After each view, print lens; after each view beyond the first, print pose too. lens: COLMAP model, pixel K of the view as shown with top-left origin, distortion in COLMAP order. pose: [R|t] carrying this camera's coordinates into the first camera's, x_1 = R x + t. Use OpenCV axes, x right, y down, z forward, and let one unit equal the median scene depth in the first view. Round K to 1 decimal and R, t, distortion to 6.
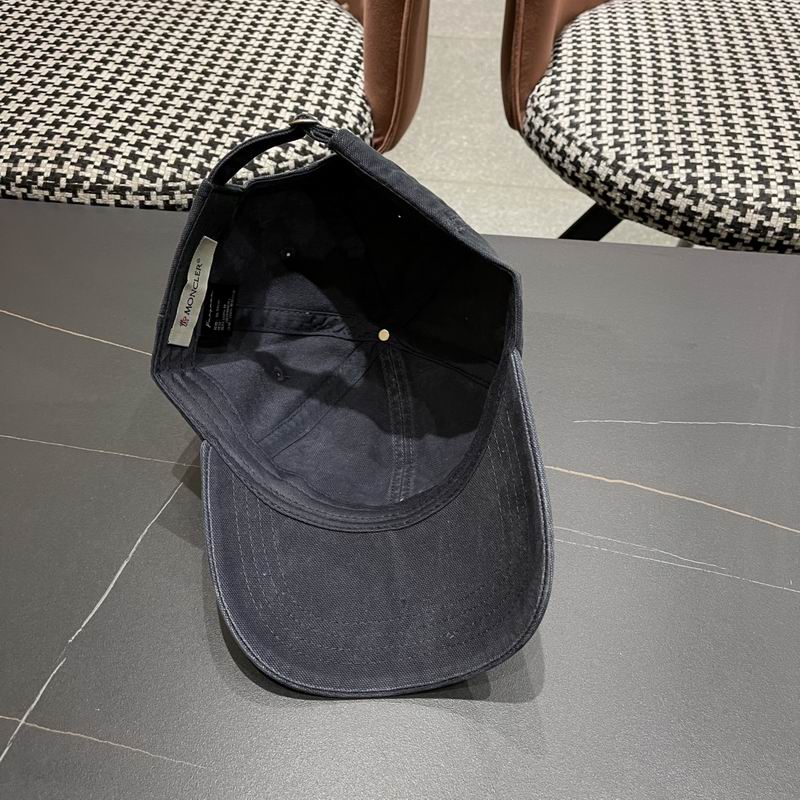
lens RADIAL K [[830.3, 0, 399.4], [0, 830.3, 402.7], [0, 0, 1]] dist [0.016840, 0.000000]
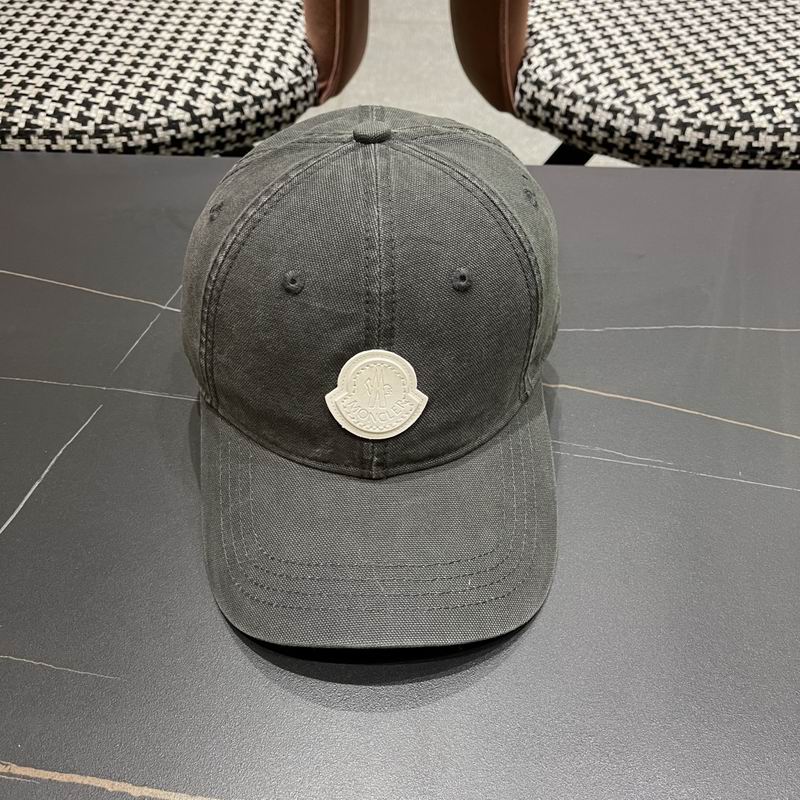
lens RADIAL K [[830.3, 0, 403.1], [0, 830.3, 403.4], [0, 0, 1]] dist [0.016840, 0.000000]
pose [[0.999011, -0.044372, 0.002750, 0.055389], [0.044408, 0.998905, -0.014742, 0.085690], [-0.002093, 0.014849, 0.999888, 0.033514]]
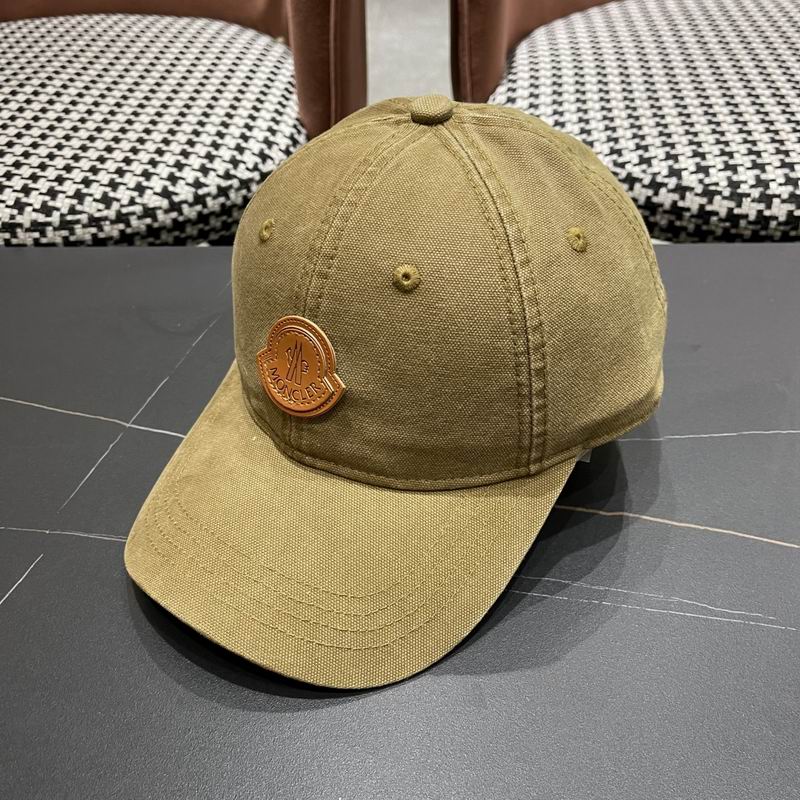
lens RADIAL K [[830.3, 0, 400.3], [0, 830.3, 410.0], [0, 0, 1]] dist [0.016840, 0.000000]
pose [[0.997499, -0.070648, -0.002132, 0.051639], [0.070039, 0.992049, -0.104562, 0.046743], [0.009502, 0.104151, 0.994516, 0.164080]]
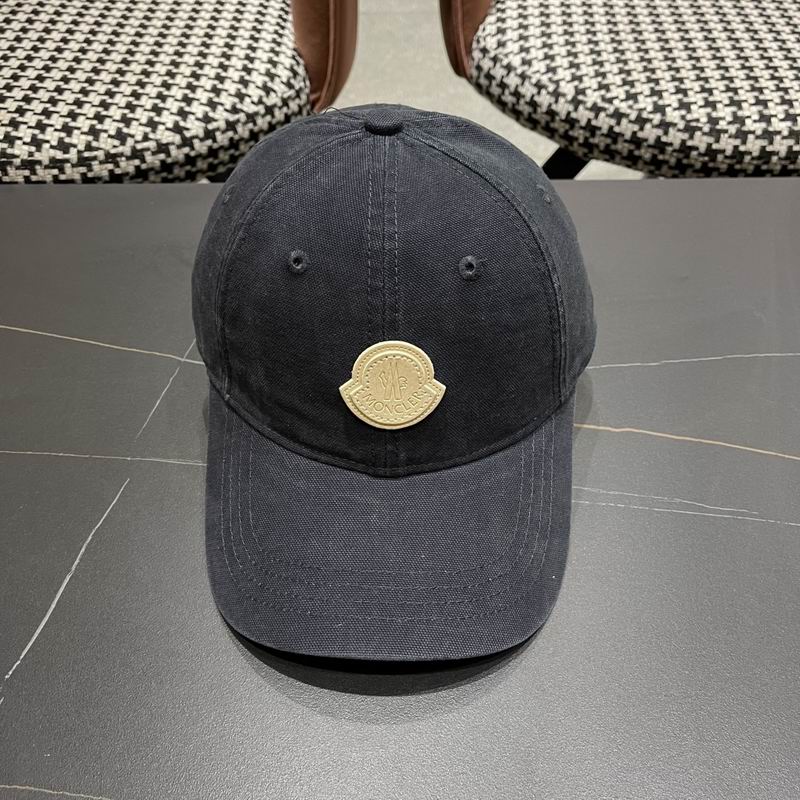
lens RADIAL K [[830.3, 0, 405.1], [0, 830.3, 411.2], [0, 0, 1]] dist [0.016840, 0.000000]
pose [[0.993825, -0.094117, 0.058768, -0.015461], [0.093519, 0.995535, 0.012848, 0.029293], [-0.059715, -0.007273, 0.998189, 0.089328]]
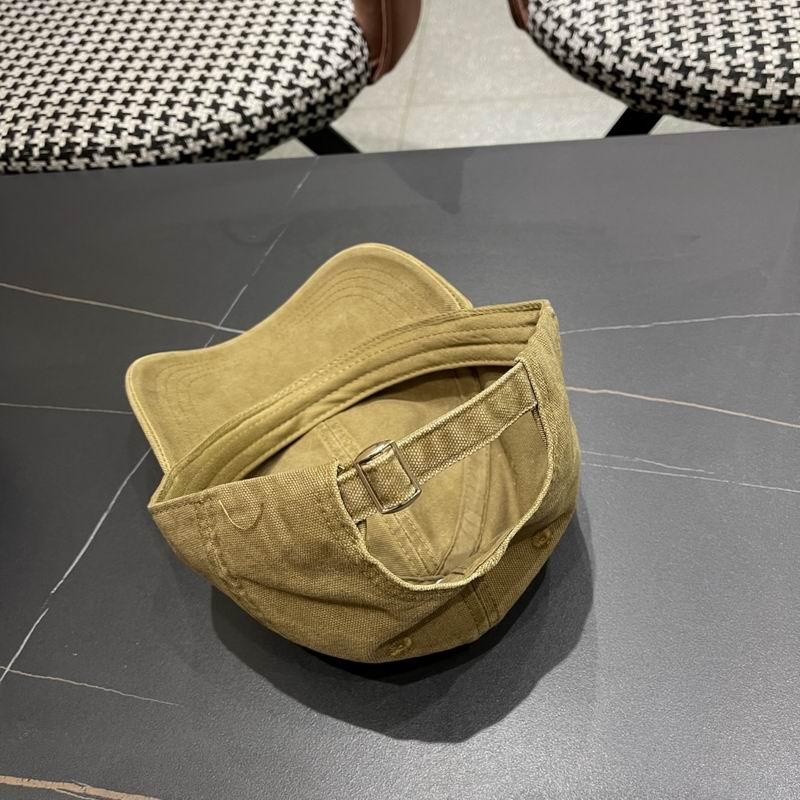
lens RADIAL K [[830.3, 0, 411.8], [0, 830.3, 408.6], [0, 0, 1]] dist [0.016840, 0.000000]
pose [[0.986252, -0.091808, -0.137397, 0.126213], [0.102102, 0.992320, 0.069836, 0.018507], [0.129930, -0.082905, 0.988051, 0.028898]]
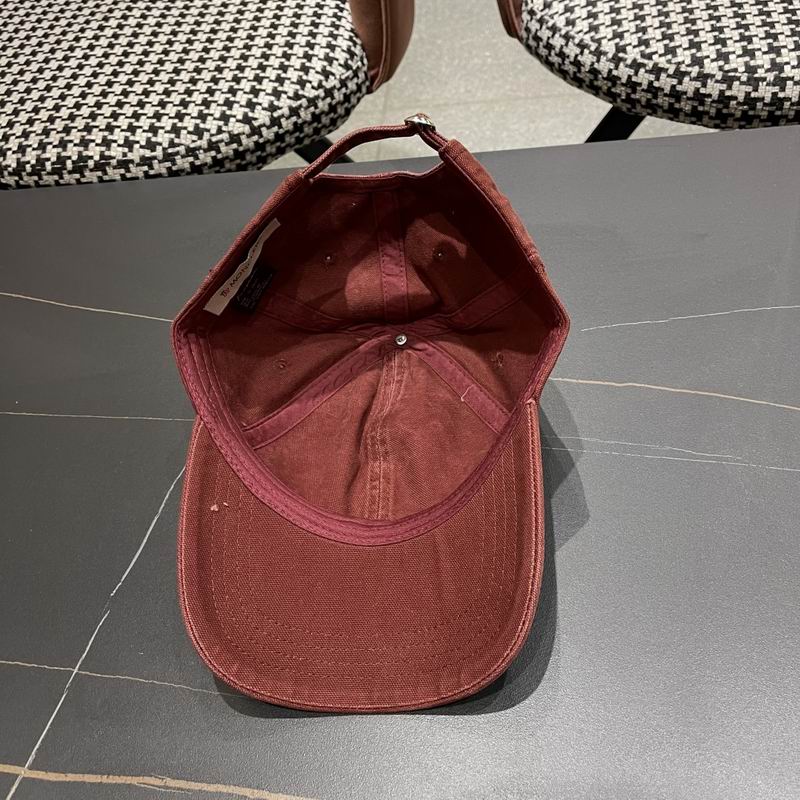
lens RADIAL K [[830.3, 0, 401.5], [0, 830.3, 403.0], [0, 0, 1]] dist [0.016840, 0.000000]
pose [[0.987011, -0.123125, -0.103194, 0.068122], [0.130430, 0.989171, 0.067294, 0.010479], [0.093791, -0.079879, 0.992382, -0.005918]]
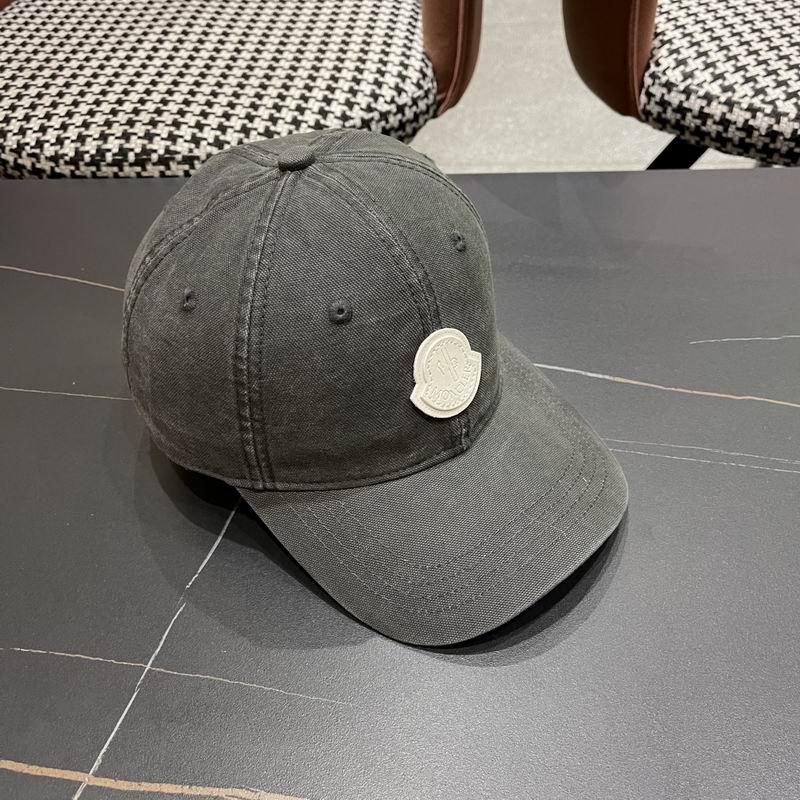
lens RADIAL K [[830.3, 0, 397.2], [0, 830.3, 411.4], [0, 0, 1]] dist [0.016840, 0.000000]
pose [[0.996082, -0.068515, -0.055923, -0.053592], [0.067786, 0.997590, -0.014822, 0.069060], [0.056803, 0.010973, 0.998325, 0.036029]]
